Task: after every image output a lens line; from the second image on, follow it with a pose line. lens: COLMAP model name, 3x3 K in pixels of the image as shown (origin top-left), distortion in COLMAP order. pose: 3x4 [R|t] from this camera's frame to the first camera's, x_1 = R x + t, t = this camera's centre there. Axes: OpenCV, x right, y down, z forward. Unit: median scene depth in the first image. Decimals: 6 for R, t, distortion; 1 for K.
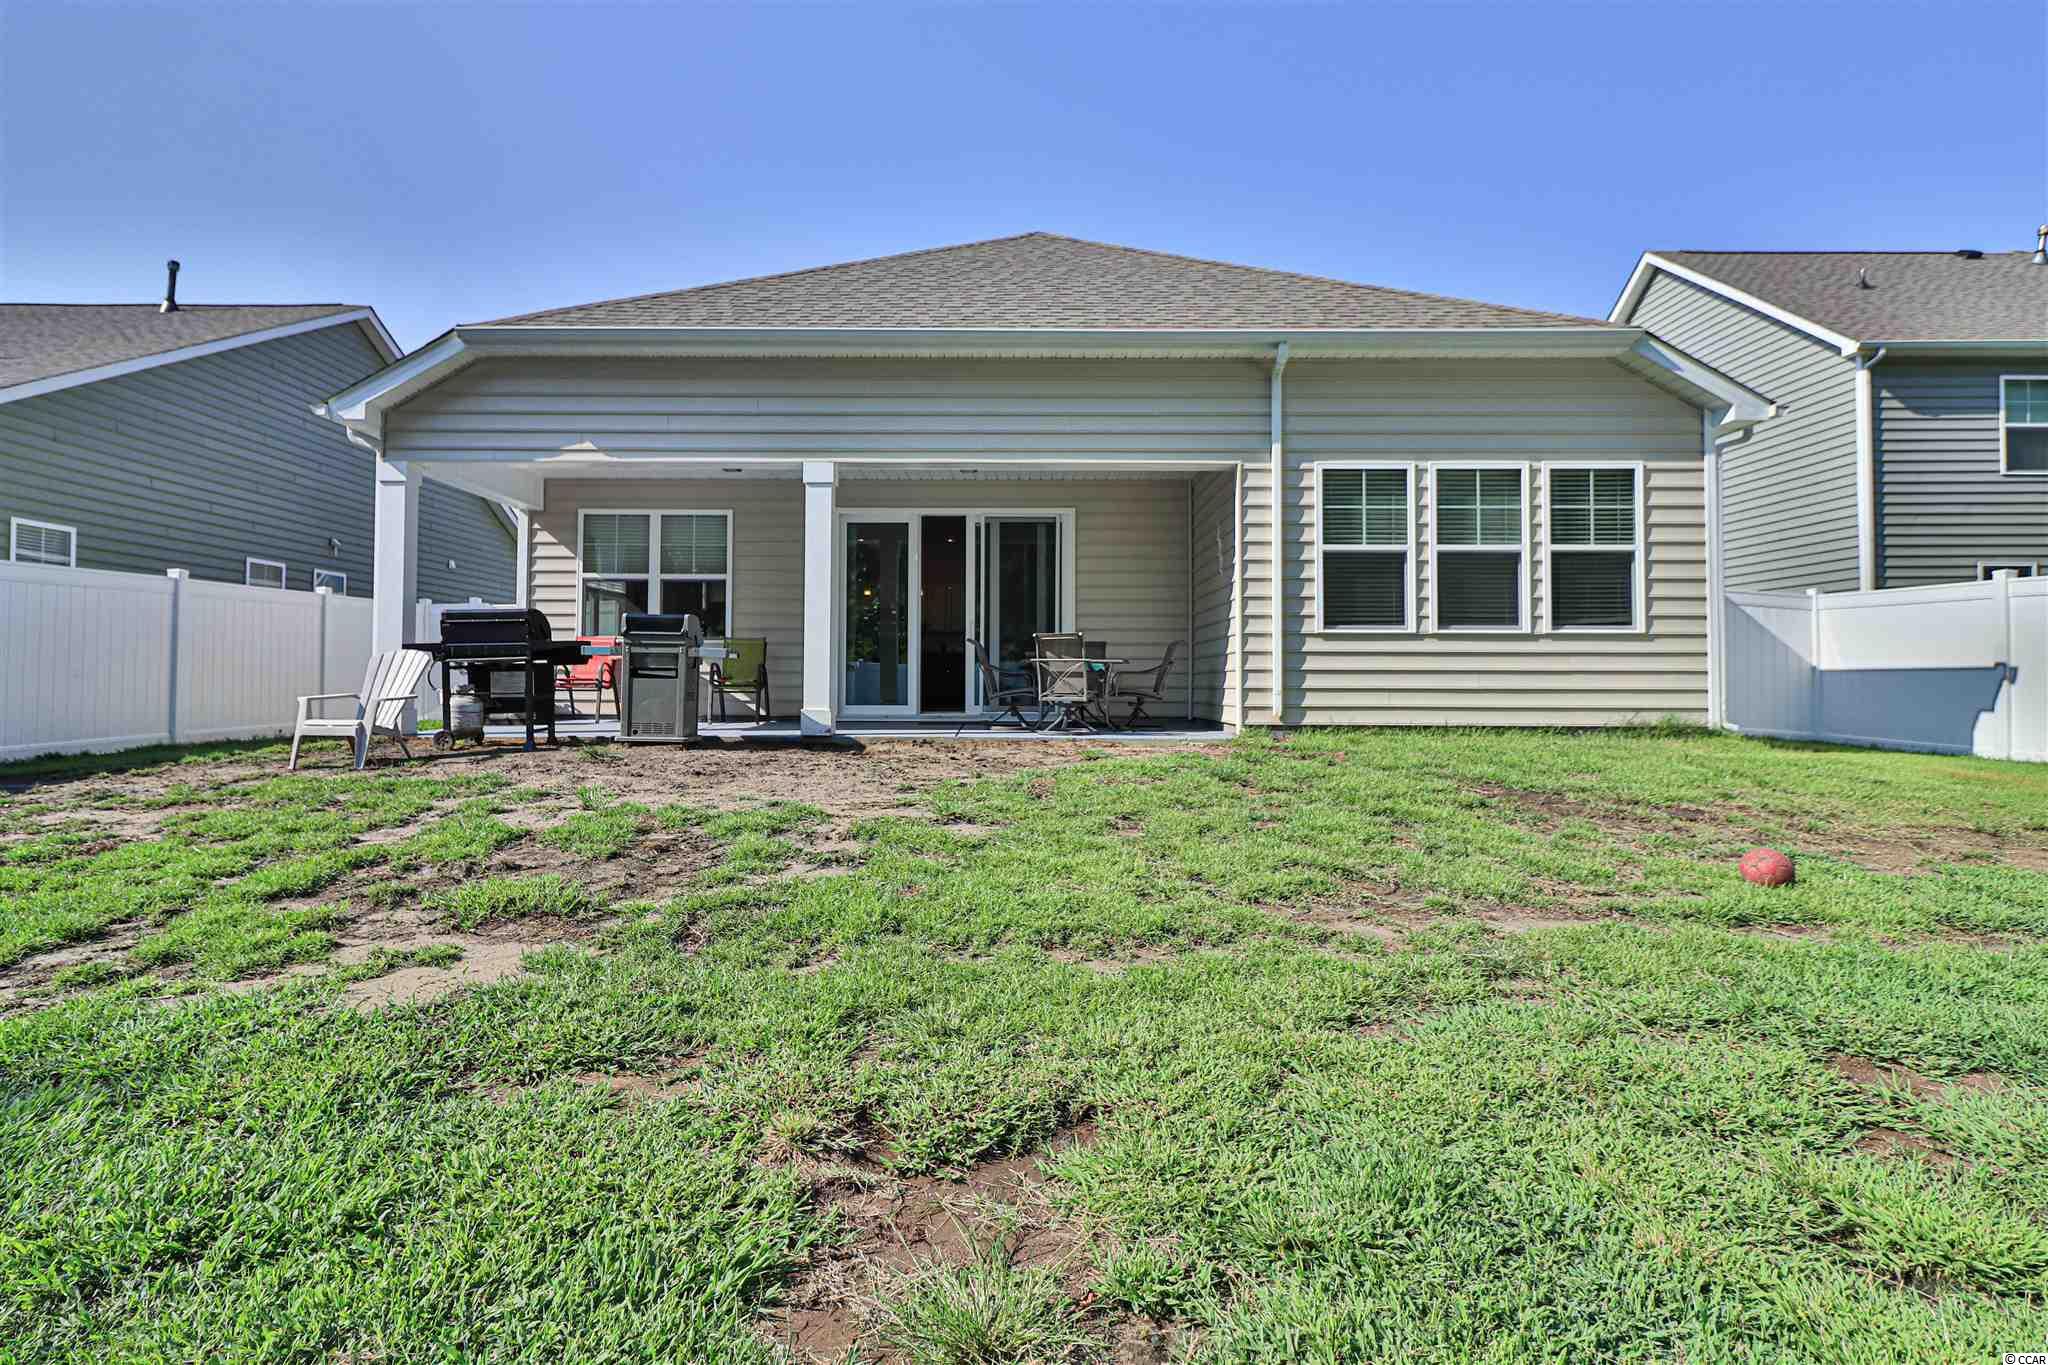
lens RADIAL K [[1051.6, 0, 1006.9], [0, 1051.6, 656.9], [0, 0, 1]] dist [0.003276, -0.000109]
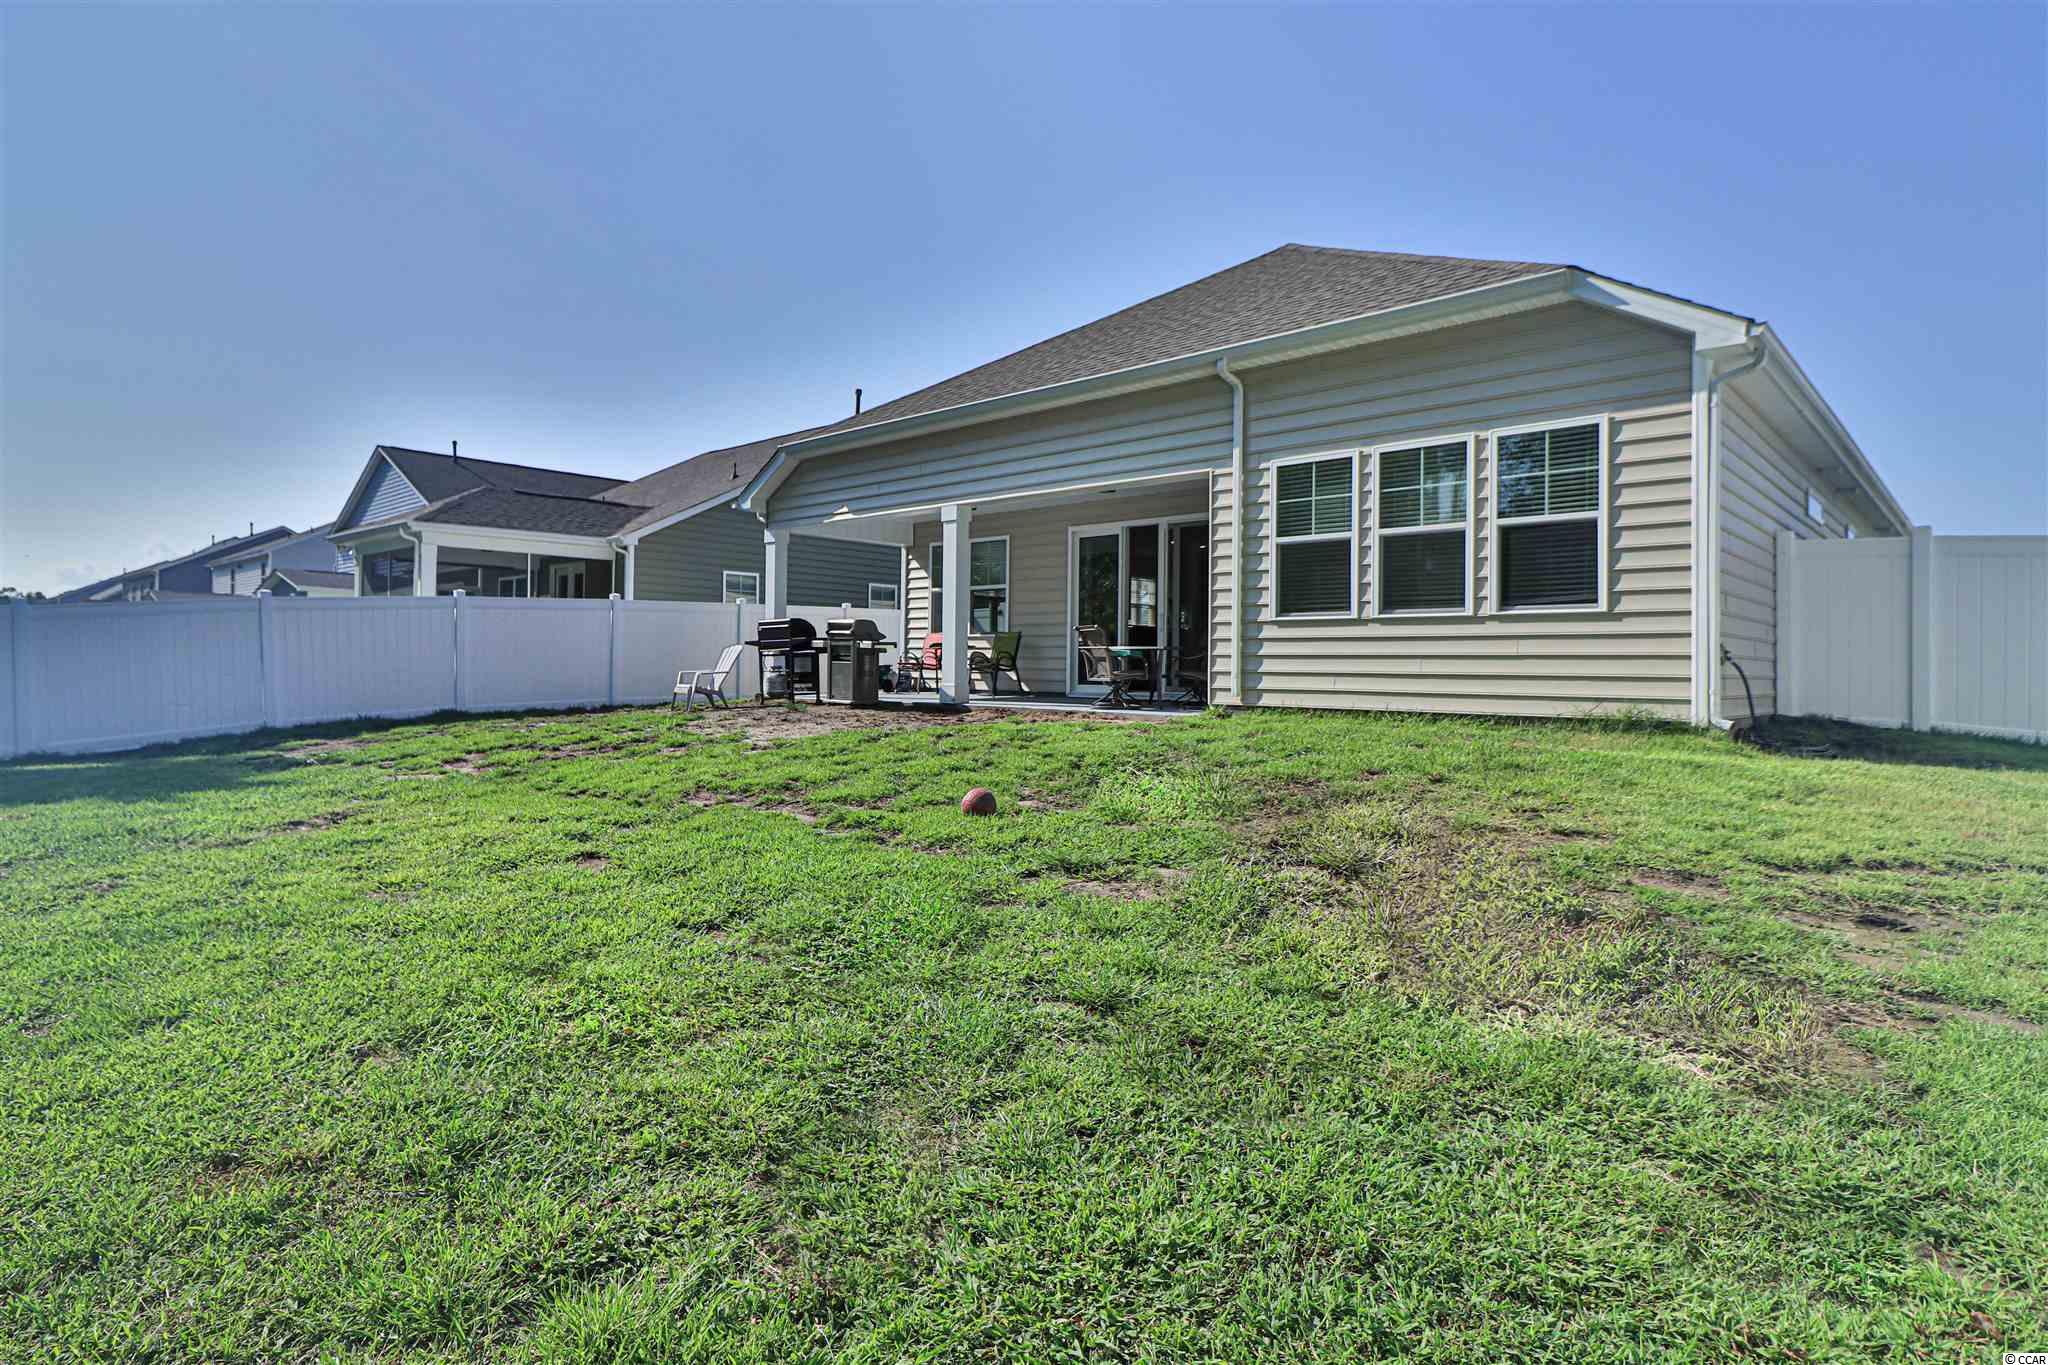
lens RADIAL K [[1051.6, 0, 1006.9], [0, 1051.6, 656.9], [0, 0, 1]] dist [0.003276, -0.000109]
pose [[0.740234, -0.001214, -0.672349, 0.816392], [0.011013, 0.999886, 0.010320, 0.000055], [0.672260, -0.015044, 0.740163, 0.023403]]
